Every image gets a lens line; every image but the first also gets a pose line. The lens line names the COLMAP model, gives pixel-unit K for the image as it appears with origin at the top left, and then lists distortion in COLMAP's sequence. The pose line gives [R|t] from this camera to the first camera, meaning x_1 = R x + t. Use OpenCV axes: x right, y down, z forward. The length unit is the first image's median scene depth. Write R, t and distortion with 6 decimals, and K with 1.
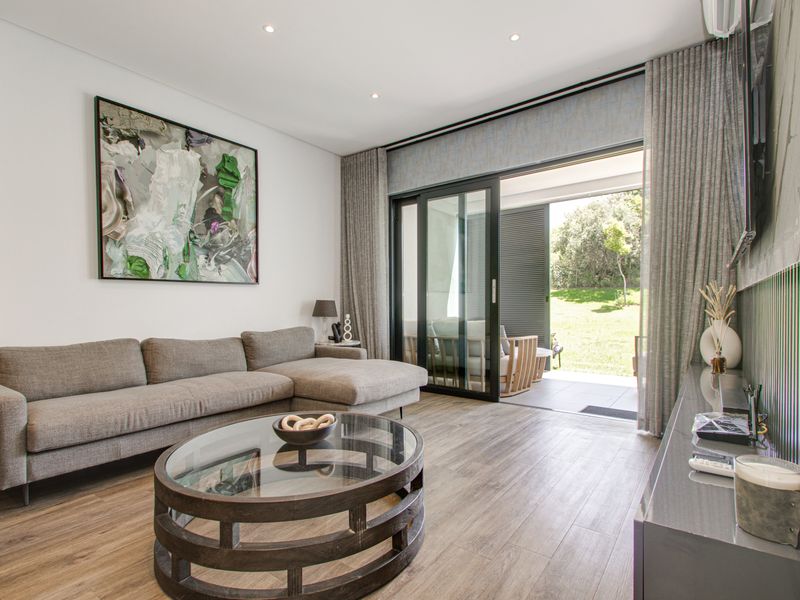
lens RADIAL K [[413.8, 0, 396.2], [0, 413.8, 307.7], [0, 0, 1]] dist [0.026315, -0.000664]
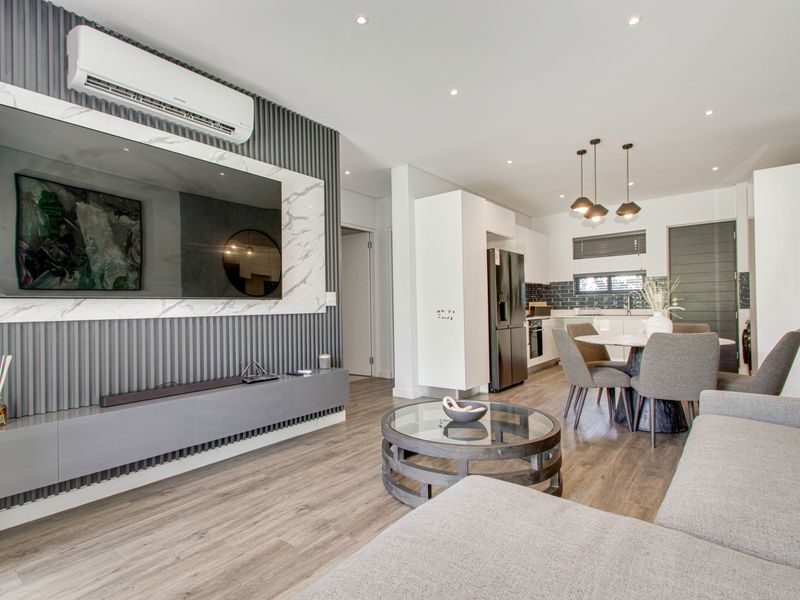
lens RADIAL K [[423.9, 0, 398.7], [0, 423.9, 303.4], [0, 0, 1]] dist [0.024385, -0.001393]
pose [[-0.999516, 0.026579, 0.016148, -0.014662], [0.026528, 0.999642, -0.003372, -0.038441], [-0.016232, -0.002942, -0.999864, 1.254147]]
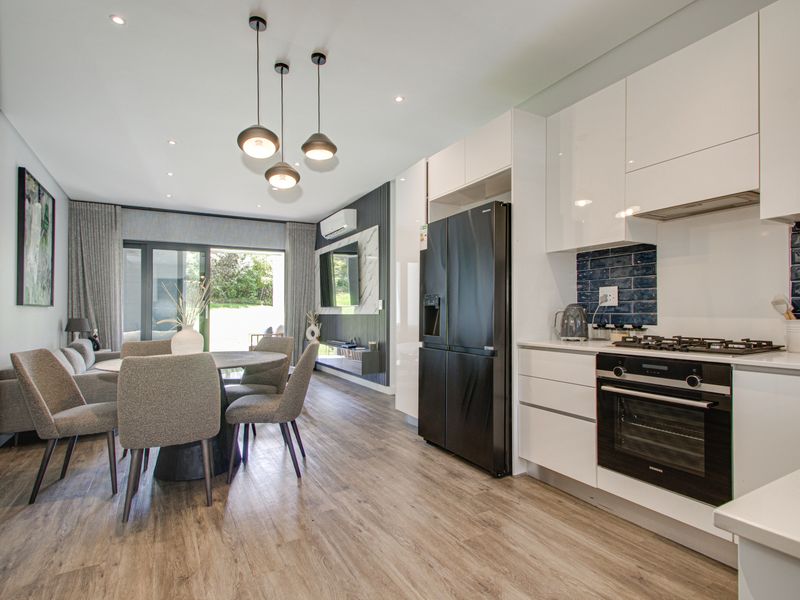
lens RADIAL K [[412.8, 0, 395.7], [0, 412.8, 302.7], [0, 0, 1]] dist [0.025416, -0.000404]
pose [[0.401253, 0.021401, 0.915717, -1.198302], [0.012460, 0.999507, -0.028819, -0.020973], [-0.915882, 0.022973, 0.400789, -0.489081]]
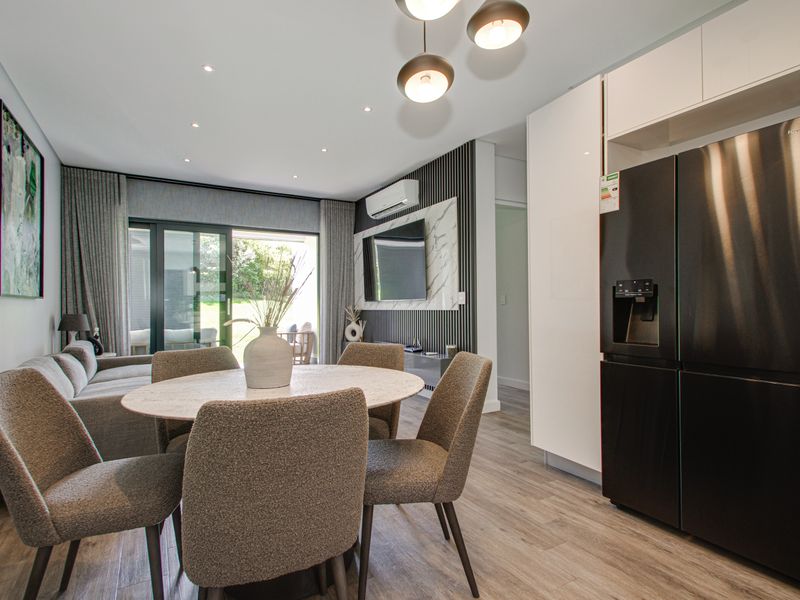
lens RADIAL K [[423.9, 0, 398.7], [0, 423.9, 303.4], [0, 0, 1]] dist [0.024385, -0.001393]
pose [[0.394343, 0.011384, 0.918893, -1.024347], [0.009386, 0.999821, -0.016415, -0.024324], [-0.918915, 0.015098, 0.394166, -0.145200]]
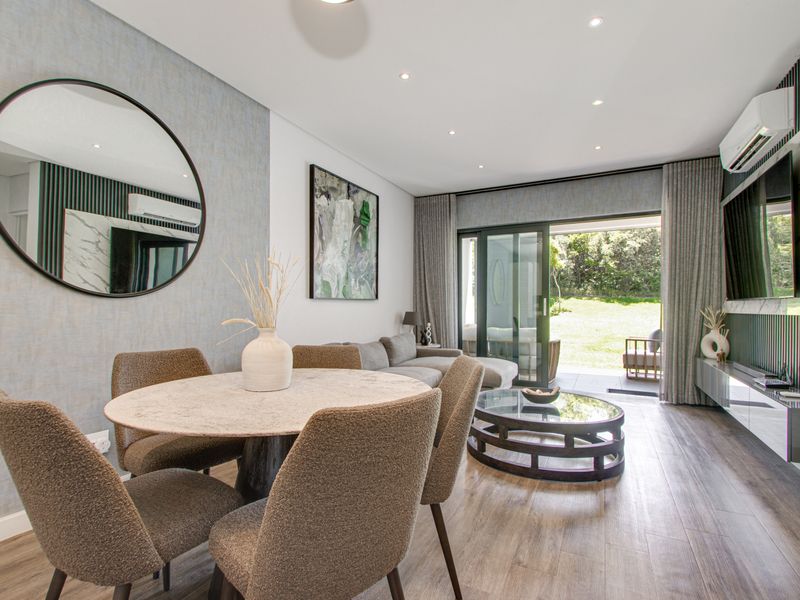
lens RADIAL K [[412.8, 0, 395.7], [0, 412.8, 302.7], [0, 0, 1]] dist [0.025416, -0.000404]
pose [[0.983975, 0.011152, 0.177959, -0.565344], [-0.007727, 0.999772, -0.019925, -0.025854], [-0.178141, 0.018230, 0.983836, -0.293726]]
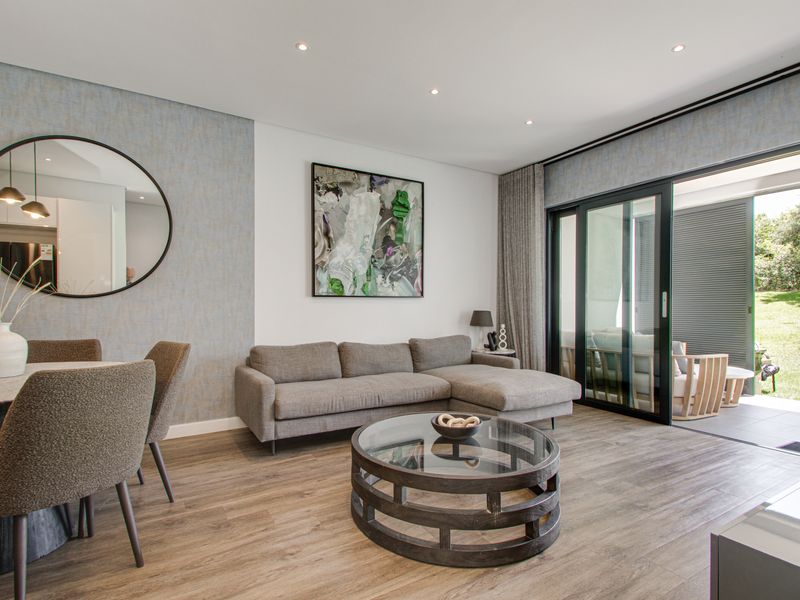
lens RADIAL K [[412.8, 0, 395.7], [0, 412.8, 302.7], [0, 0, 1]] dist [0.025416, -0.000404]
pose [[0.924223, 0.005378, -0.381814, 0.042123], [-0.010562, 0.999878, -0.011484, -0.030464], [0.381706, 0.014647, 0.924168, -0.108105]]
